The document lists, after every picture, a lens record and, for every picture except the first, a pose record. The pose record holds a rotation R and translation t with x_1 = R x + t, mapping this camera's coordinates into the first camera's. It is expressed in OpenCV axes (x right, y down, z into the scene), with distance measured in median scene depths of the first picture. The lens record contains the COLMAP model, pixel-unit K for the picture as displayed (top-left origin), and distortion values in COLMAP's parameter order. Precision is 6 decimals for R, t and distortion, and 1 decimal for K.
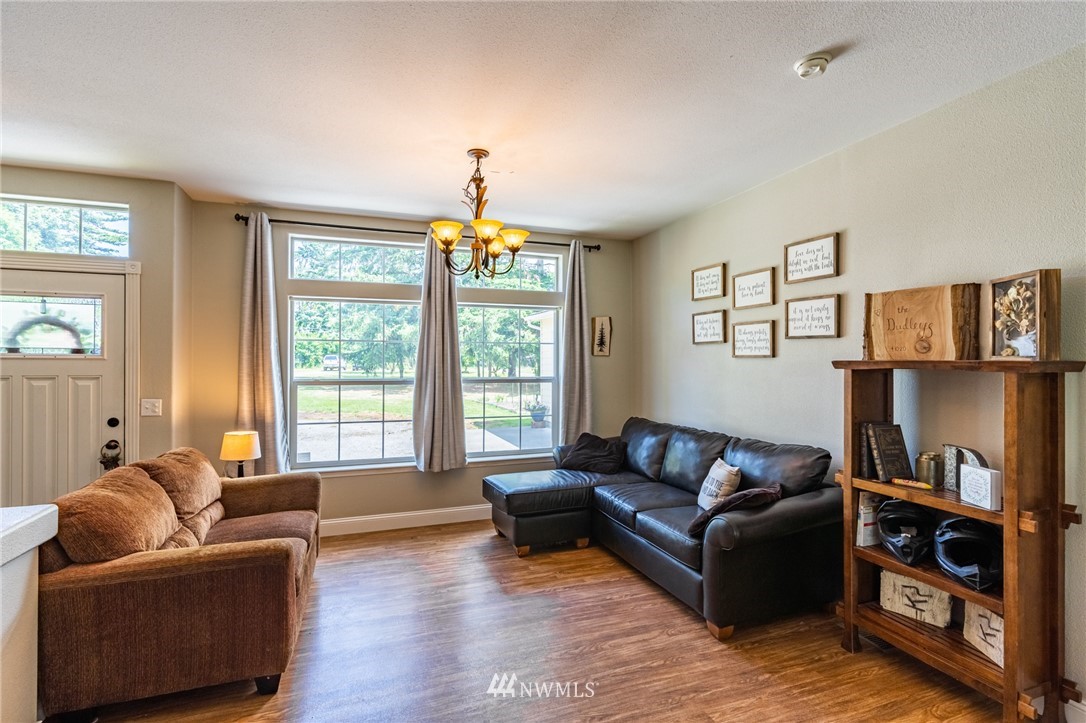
lens RADIAL K [[504.3, 0, 542.0], [0, 504.3, 360.2], [0, 0, 1]] dist [-0.009069, 0.003241]
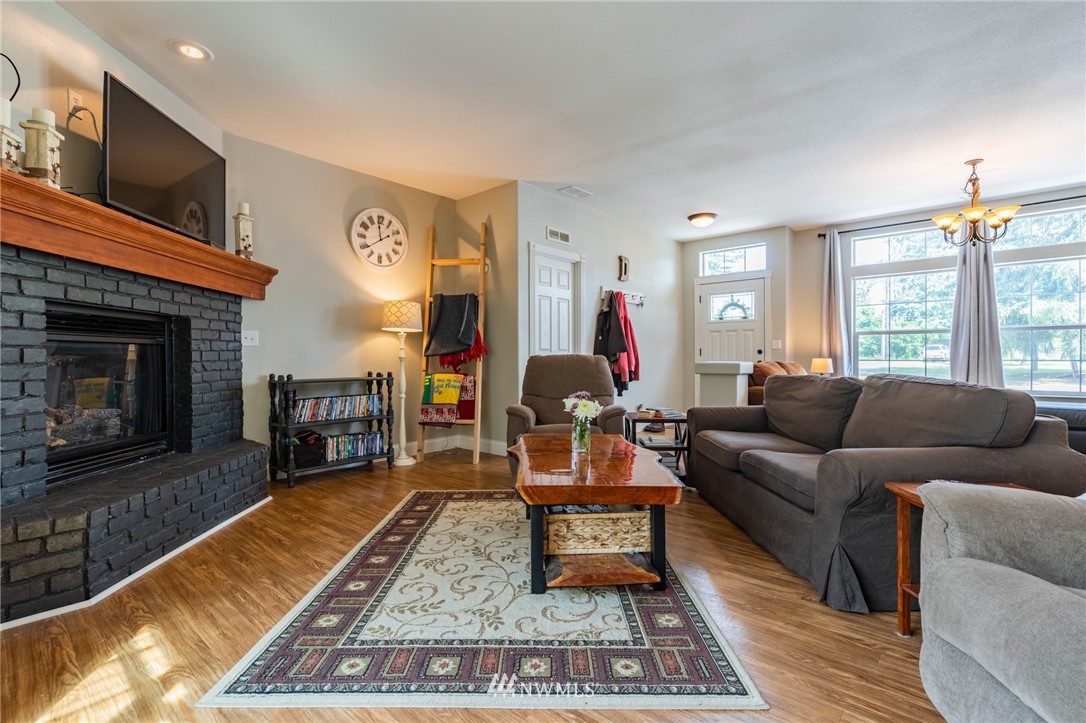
lens RADIAL K [[504.3, 0, 537.9], [0, 504.3, 357.8], [0, 0, 1]] dist [-0.009069, 0.003241]
pose [[0.478553, -0.003990, -0.878050, 0.497807], [0.006875, 0.999976, -0.000797, 0.143293], [0.878032, -0.005655, 0.478569, -0.754566]]
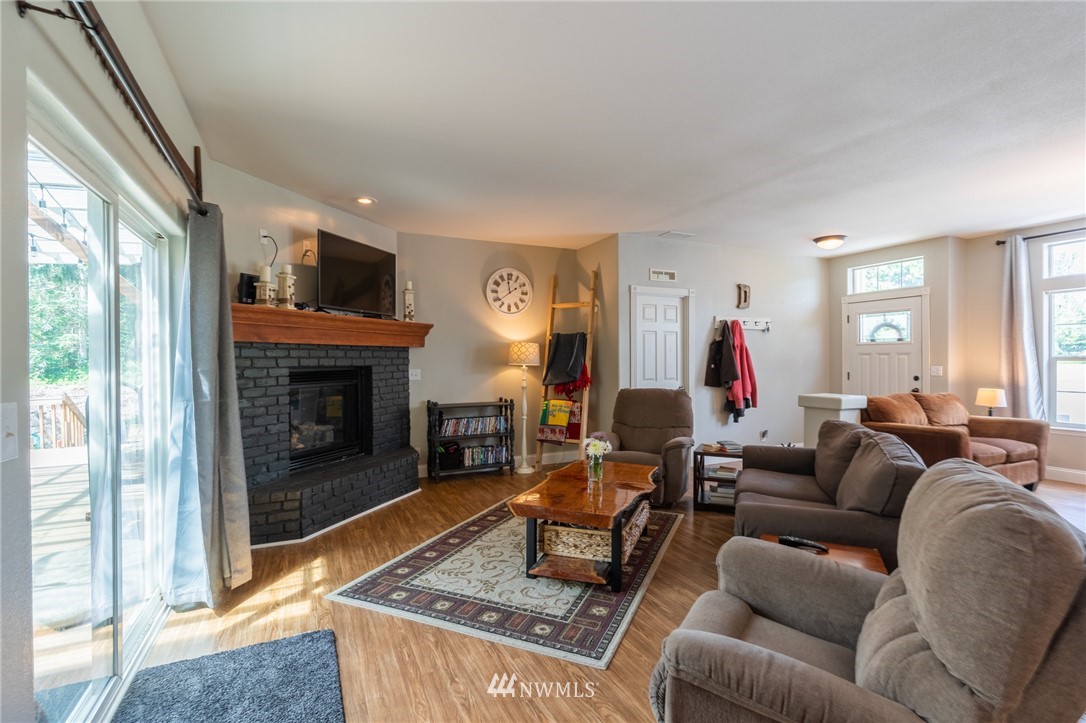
lens RADIAL K [[504.3, 0, 528.6], [0, 504.3, 359.6], [0, 0, 1]] dist [-0.009069, 0.003241]
pose [[0.079928, -0.003686, -0.996794, 0.837601], [0.009176, 0.999954, -0.002962, 0.048997], [0.996758, -0.008910, 0.079958, -0.537267]]
